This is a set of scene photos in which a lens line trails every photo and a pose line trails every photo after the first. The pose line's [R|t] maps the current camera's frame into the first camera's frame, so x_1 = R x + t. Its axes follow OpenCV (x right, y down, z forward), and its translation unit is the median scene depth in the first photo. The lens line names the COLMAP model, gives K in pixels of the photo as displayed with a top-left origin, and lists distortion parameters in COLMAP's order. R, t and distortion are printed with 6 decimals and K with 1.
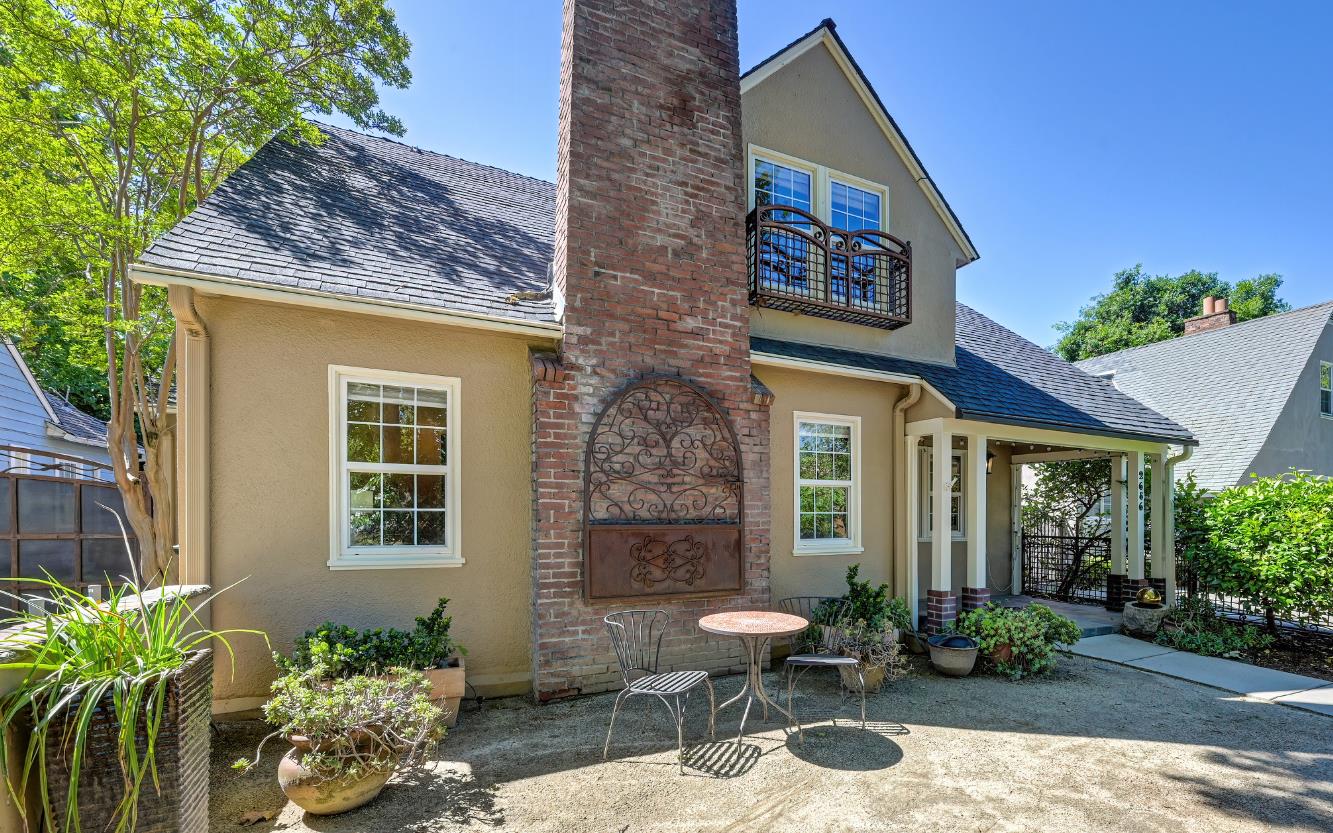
lens RADIAL K [[593.9, 0, 723.4], [0, 593.9, 519.5], [0, 0, 1]] dist [0.001697, -0.000015]
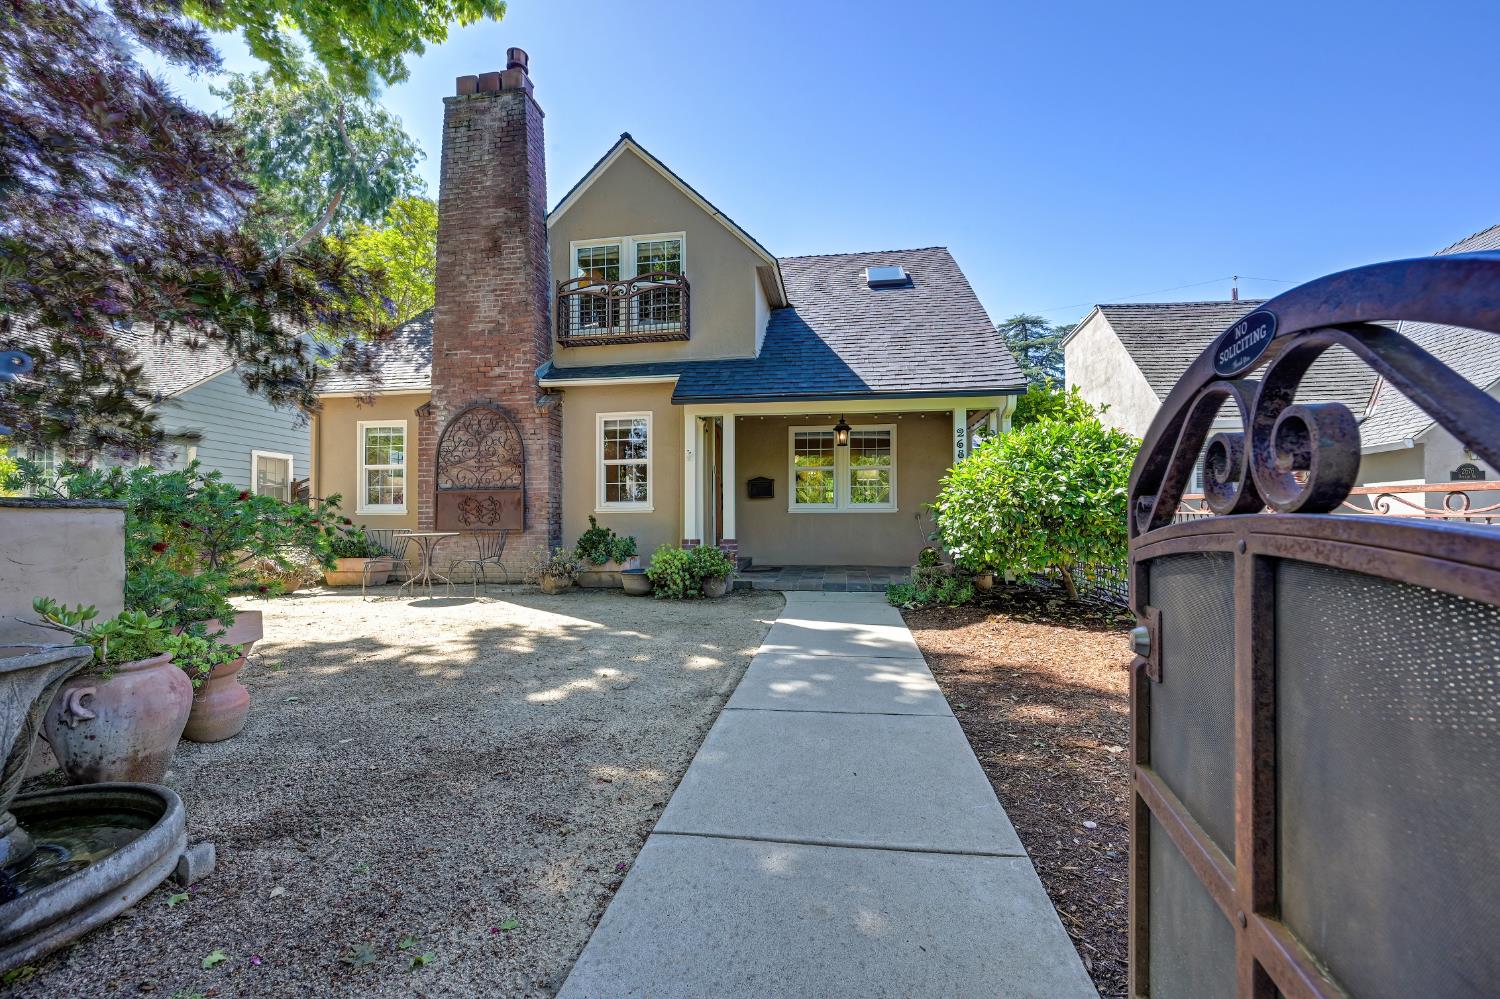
lens RADIAL K [[590.0, 0, 749.1], [0, 590.0, 519.9], [0, 0, 1]] dist [-0.000824, -0.000025]
pose [[0.818977, -0.012733, -0.573685, 1.508188], [0.003742, 0.999851, -0.016850, 0.124630], [0.573814, 0.011653, 0.818903, 0.044040]]
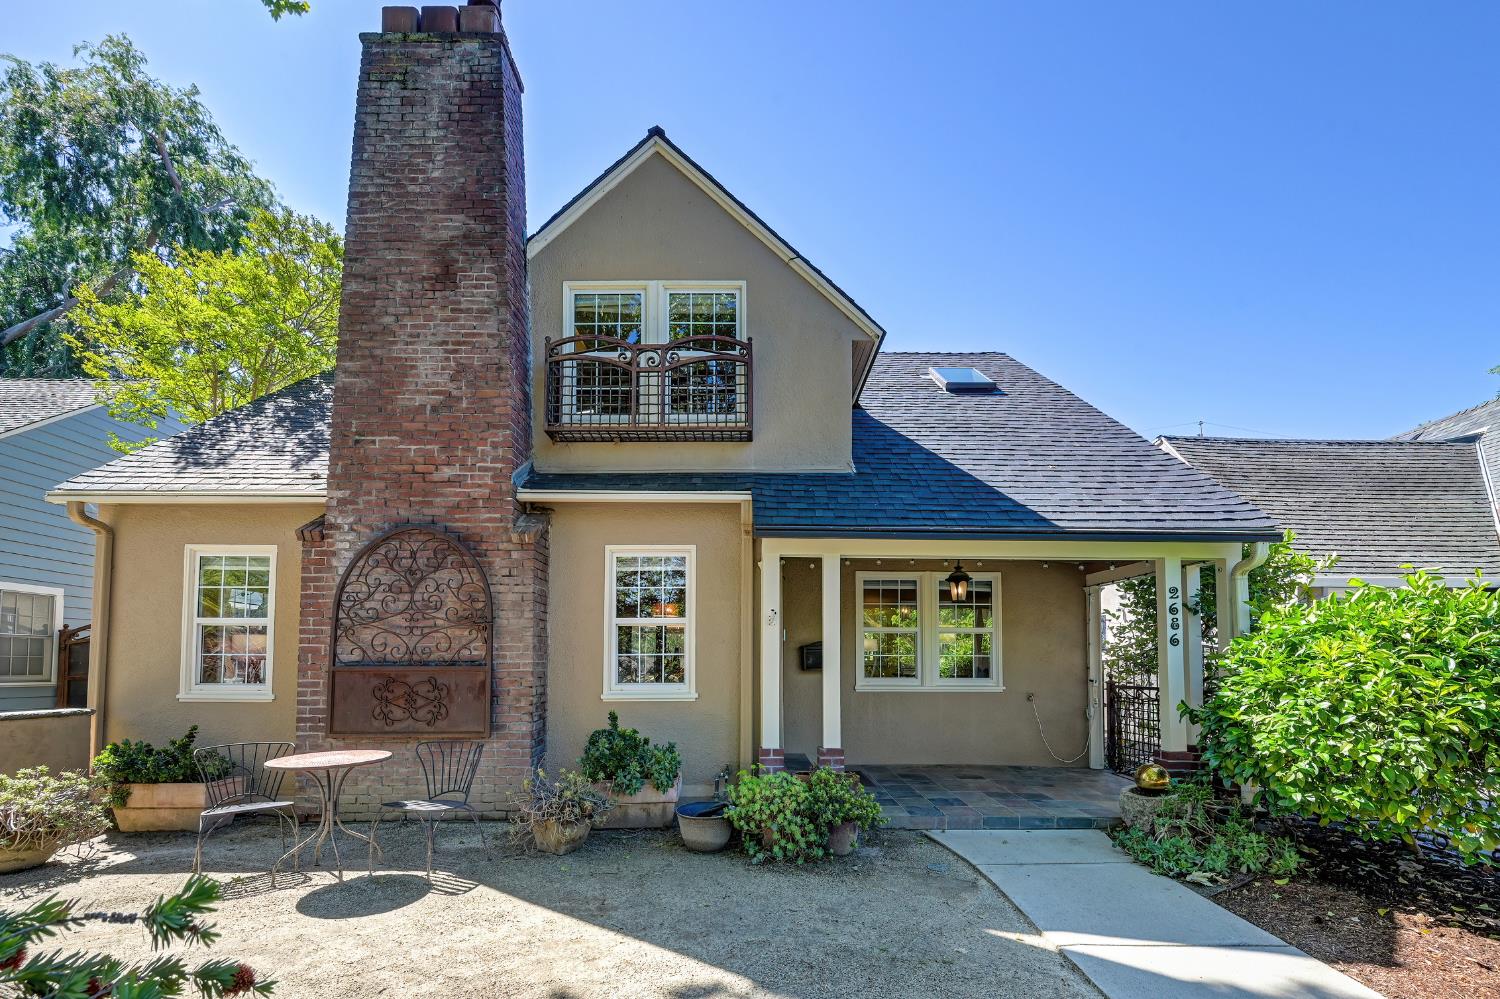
lens RADIAL K [[639.7, 0, 749.1], [0, 639.7, 639.3], [0, 0, 1]] dist [-0.000500, 0.000135]
pose [[0.899027, -0.022372, -0.437320, 0.915291], [0.000899, 0.998786, -0.049247, 0.016677], [0.437891, 0.043881, 0.897956, 0.244631]]
